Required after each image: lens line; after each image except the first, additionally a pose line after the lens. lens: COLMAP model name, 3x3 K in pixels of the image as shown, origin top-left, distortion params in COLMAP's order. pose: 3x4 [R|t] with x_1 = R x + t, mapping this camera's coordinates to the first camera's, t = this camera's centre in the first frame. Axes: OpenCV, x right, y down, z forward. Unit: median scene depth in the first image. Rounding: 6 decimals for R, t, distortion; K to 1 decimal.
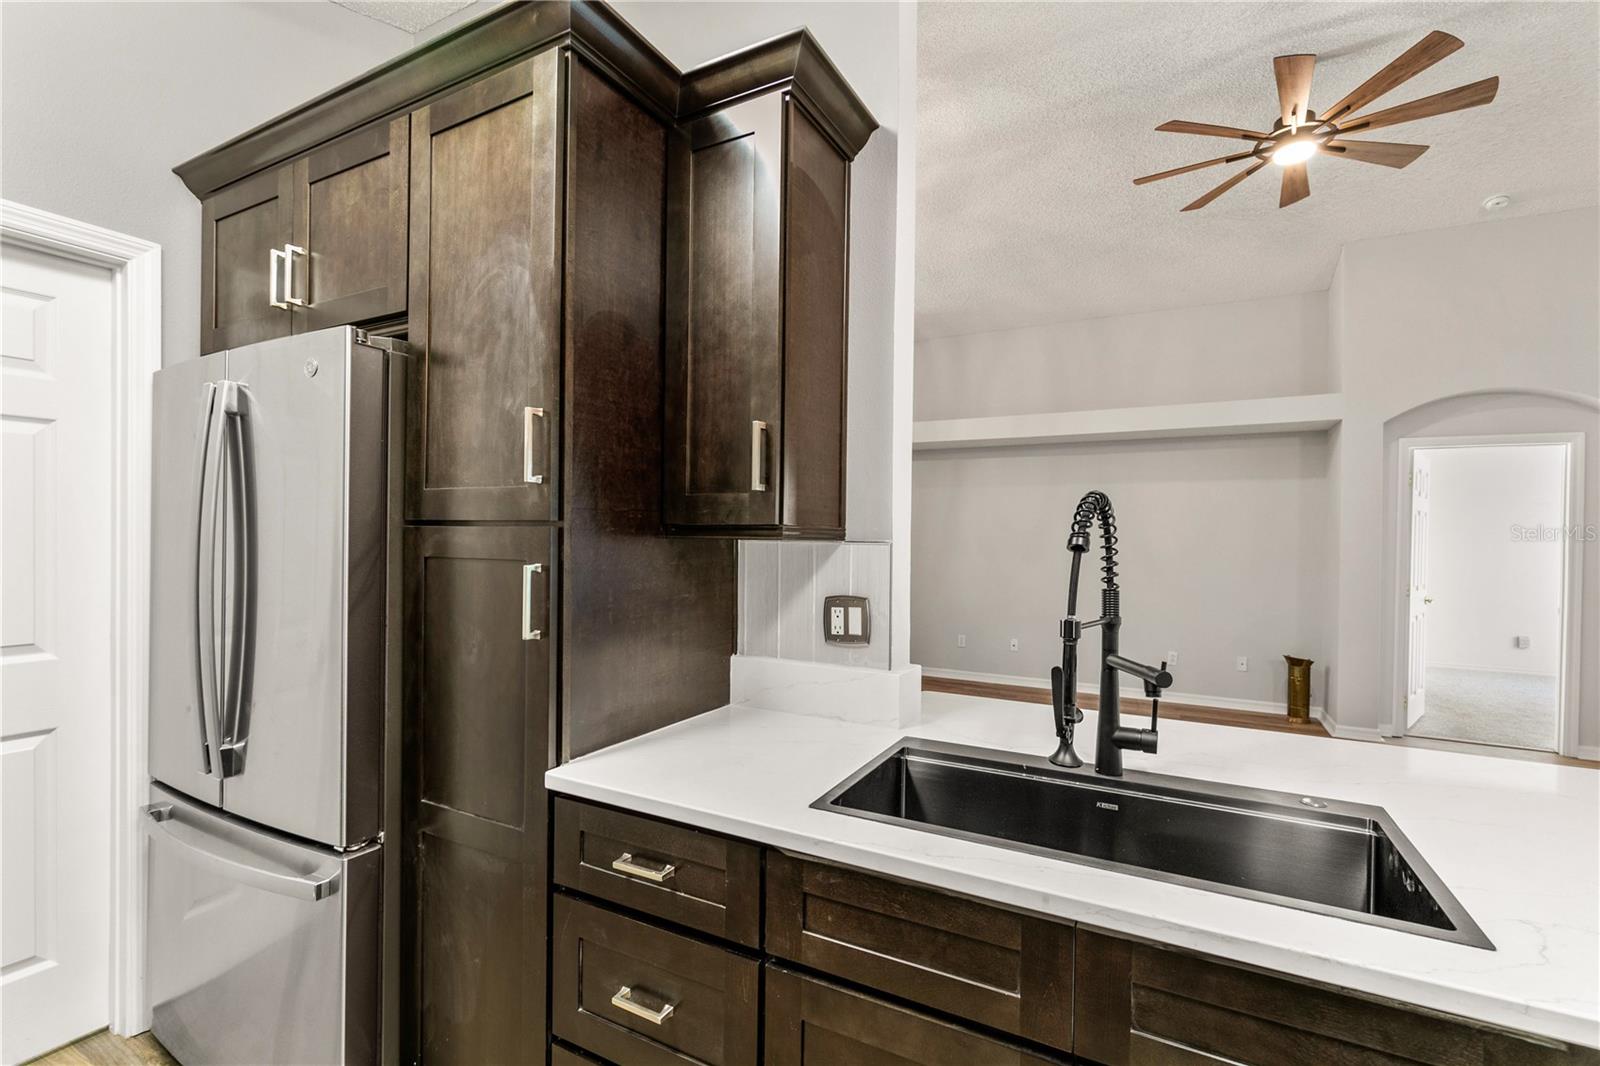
lens RADIAL K [[710.6, 0, 794.3], [0, 710.6, 542.3], [0, 0, 1]] dist [0.000385, 0.000184]
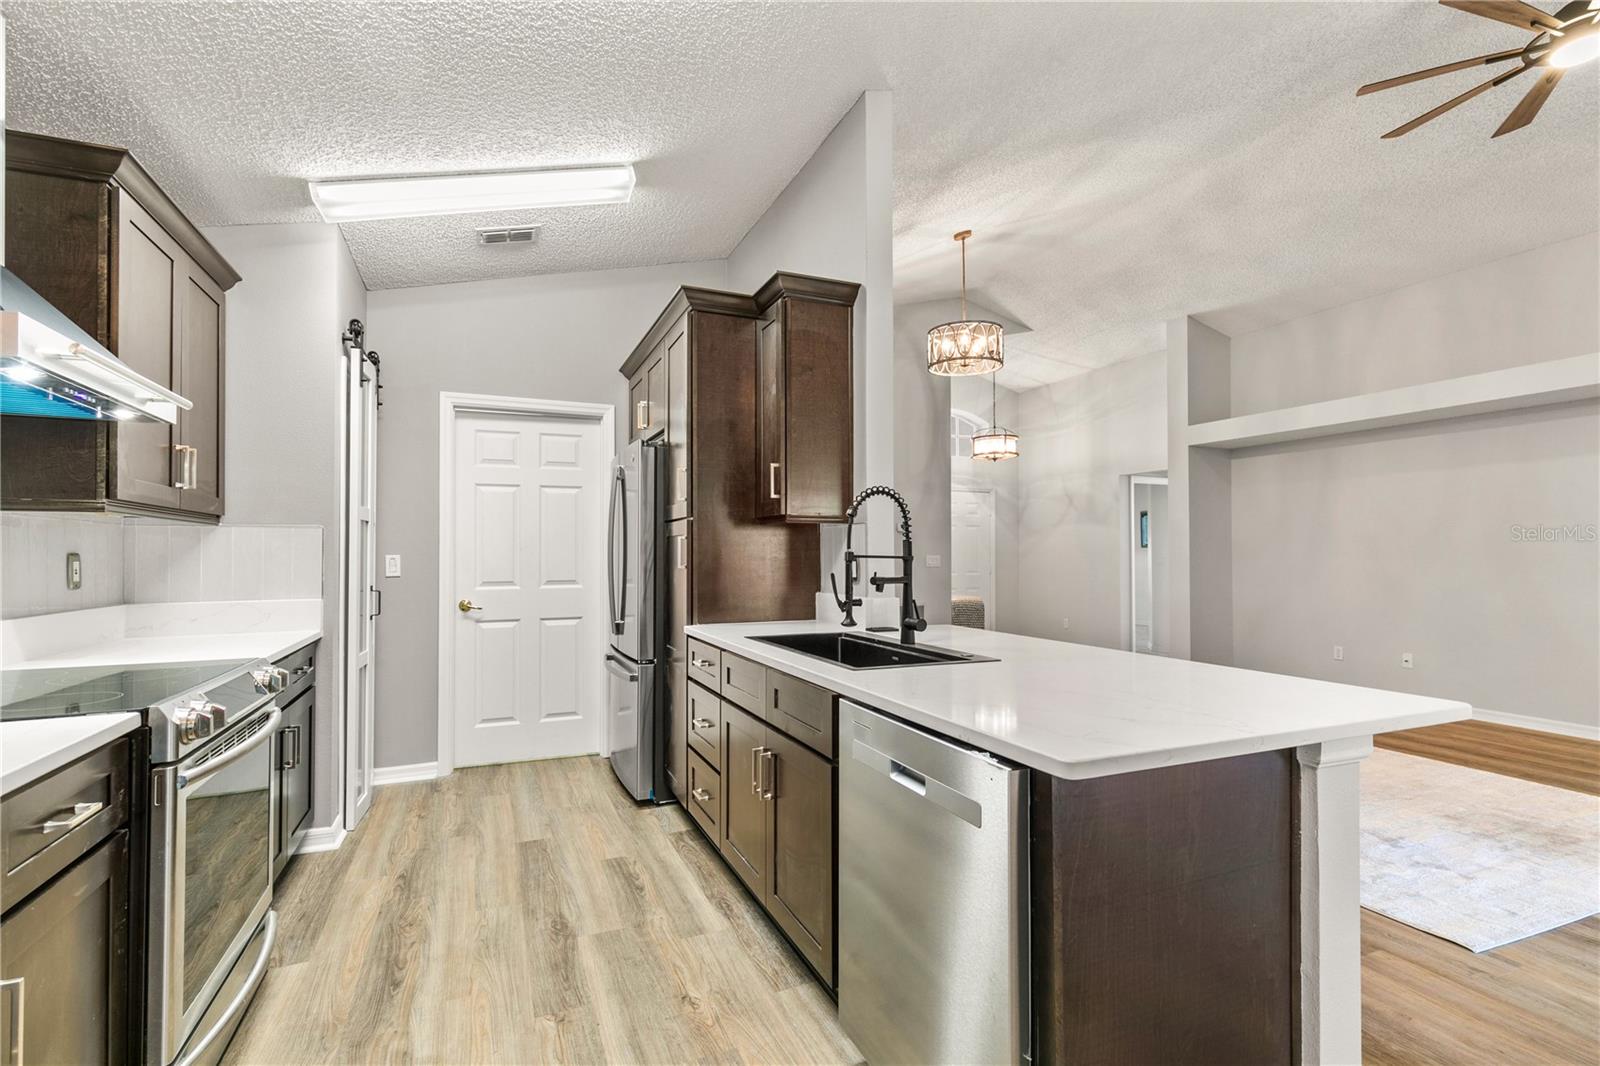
lens RADIAL K [[715.6, 0, 793.1], [0, 715.6, 543.5], [0, 0, 1]] dist [0.006537, -0.000519]
pose [[0.786769, -0.023747, -0.616790, 0.900182], [0.008090, 0.999571, -0.028164, 0.082859], [0.617194, 0.017169, 0.786624, -0.402907]]
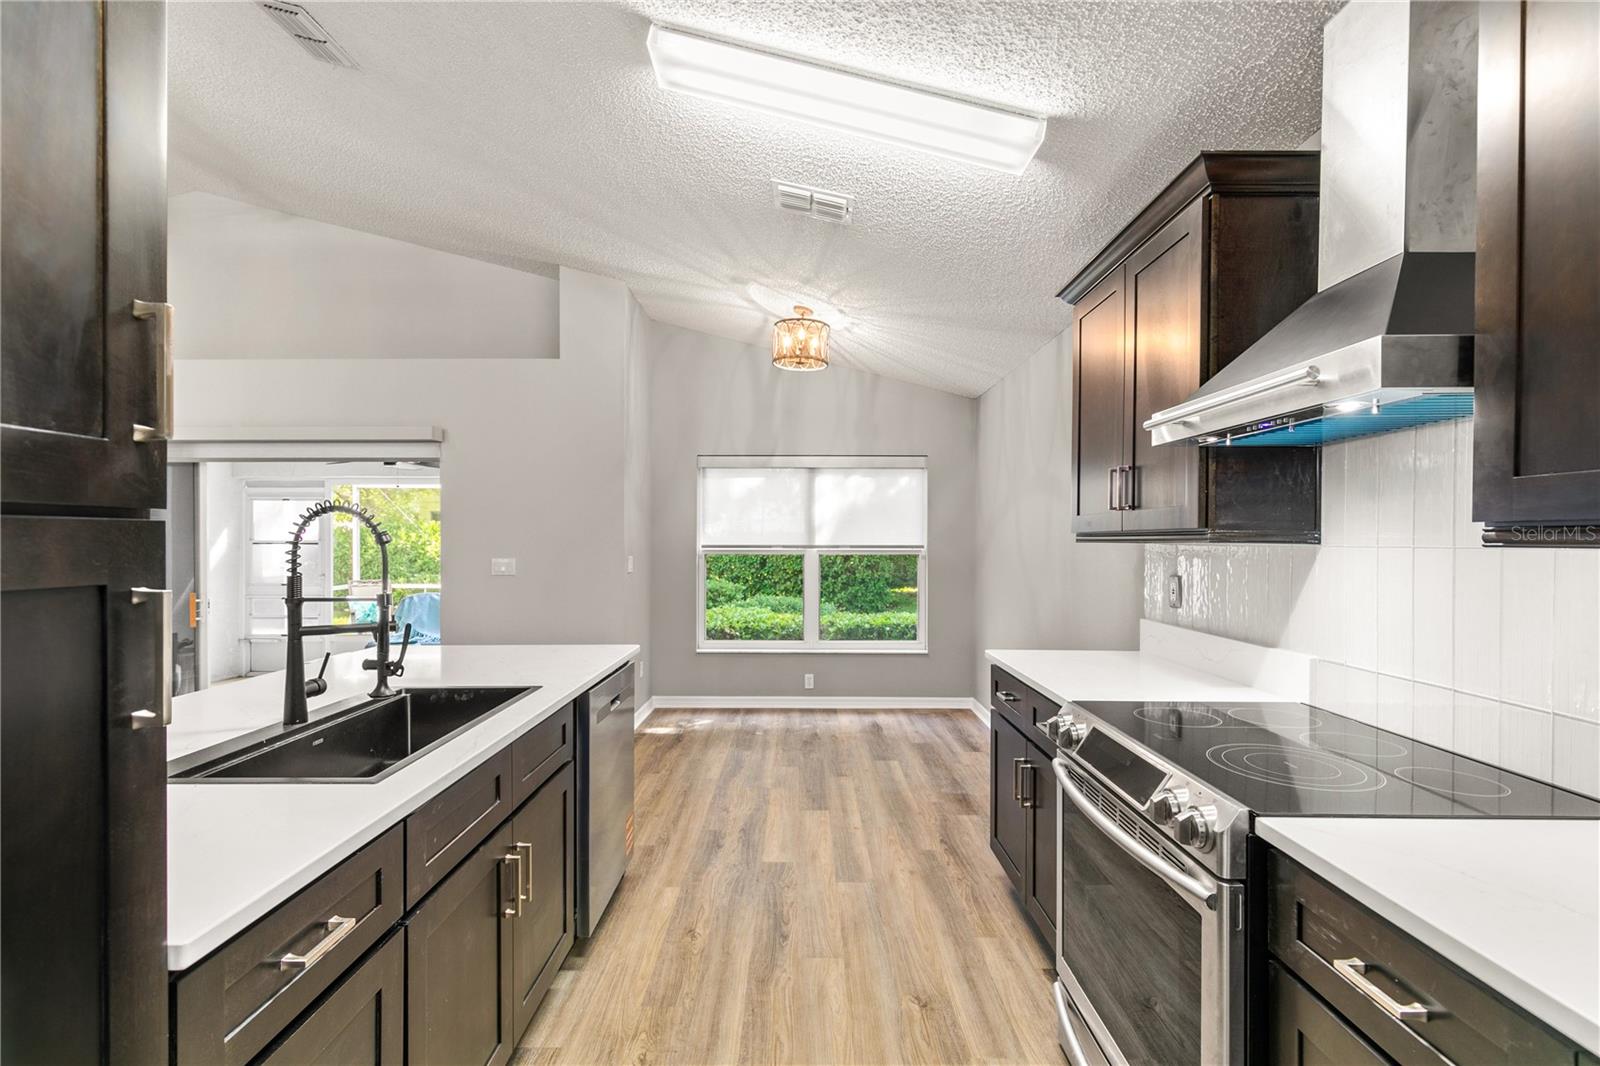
lens RADIAL K [[710.6, 0, 794.3], [0, 710.6, 542.3], [0, 0, 1]] dist [0.000385, 0.000184]
pose [[-0.470644, -0.016538, 0.882168, -0.725520], [-0.000811, 0.999832, 0.018311, -0.011861], [-0.882323, 0.007902, -0.470579, 0.549381]]
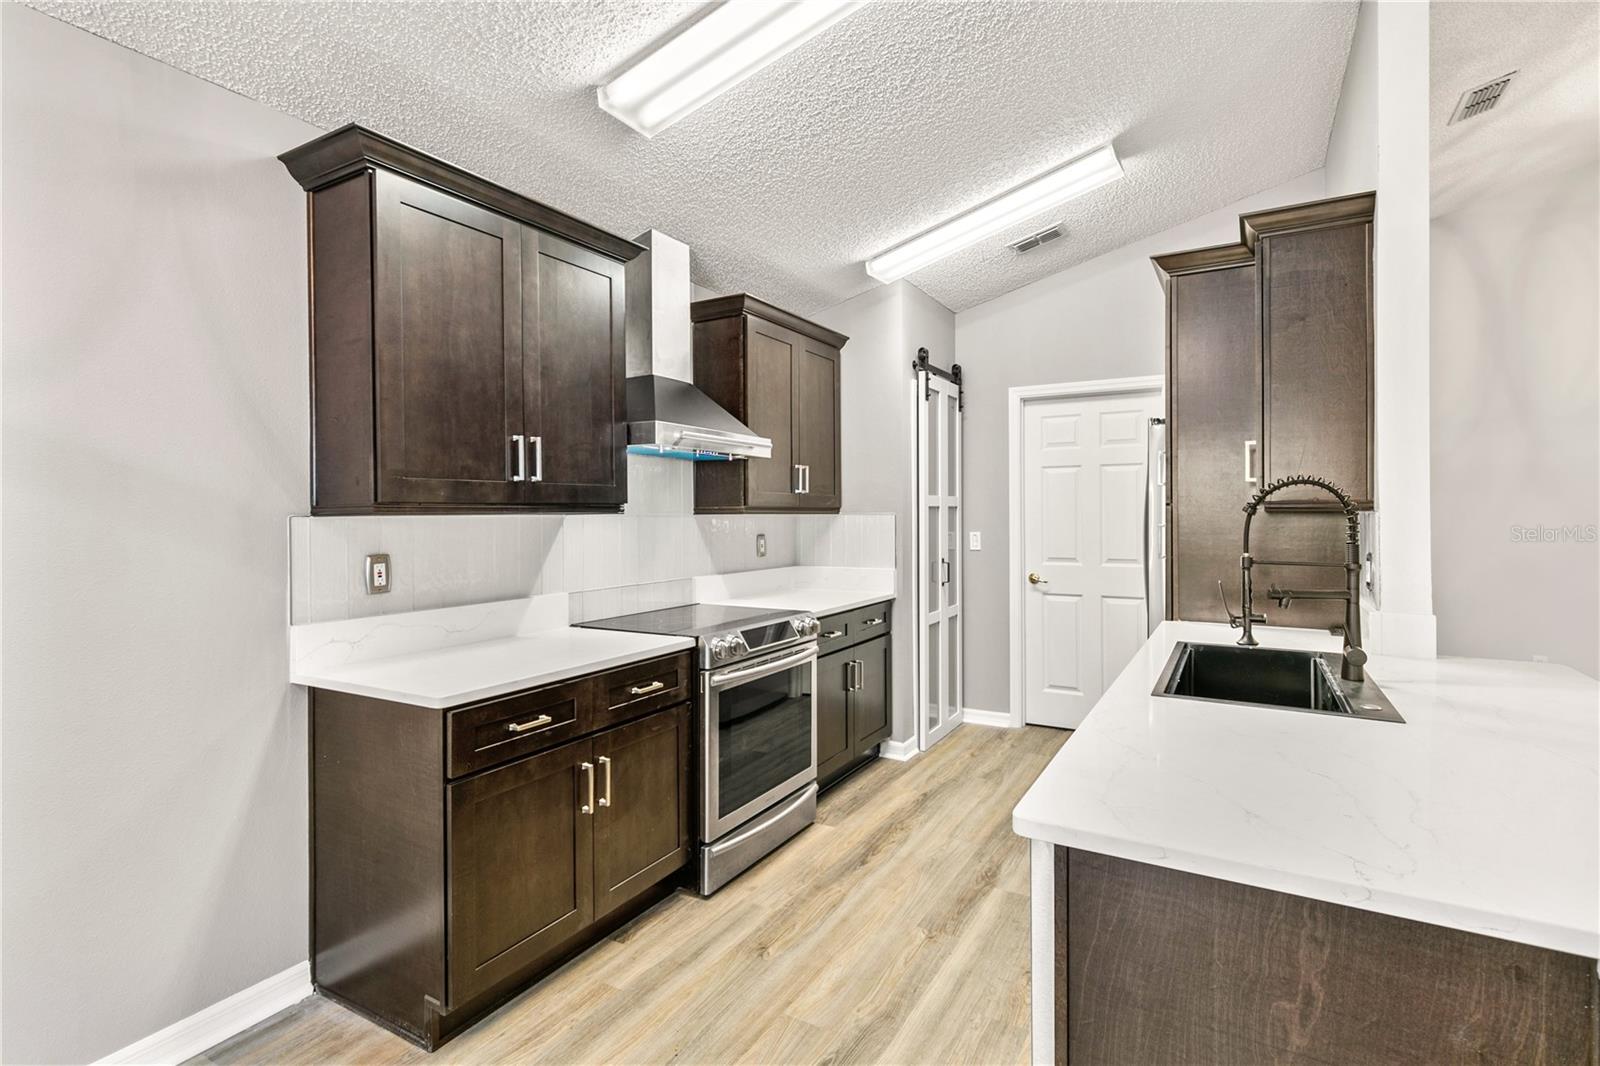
lens RADIAL K [[754.4, 0, 837.5], [0, 754.4, 512.9], [0, 0, 1]] dist [0.003523, 0.000244]
pose [[0.000696, -0.011965, -0.999928, 1.273808], [-0.003274, 0.999923, -0.011967, 0.019897], [0.999994, 0.003283, 0.000657, 0.012083]]
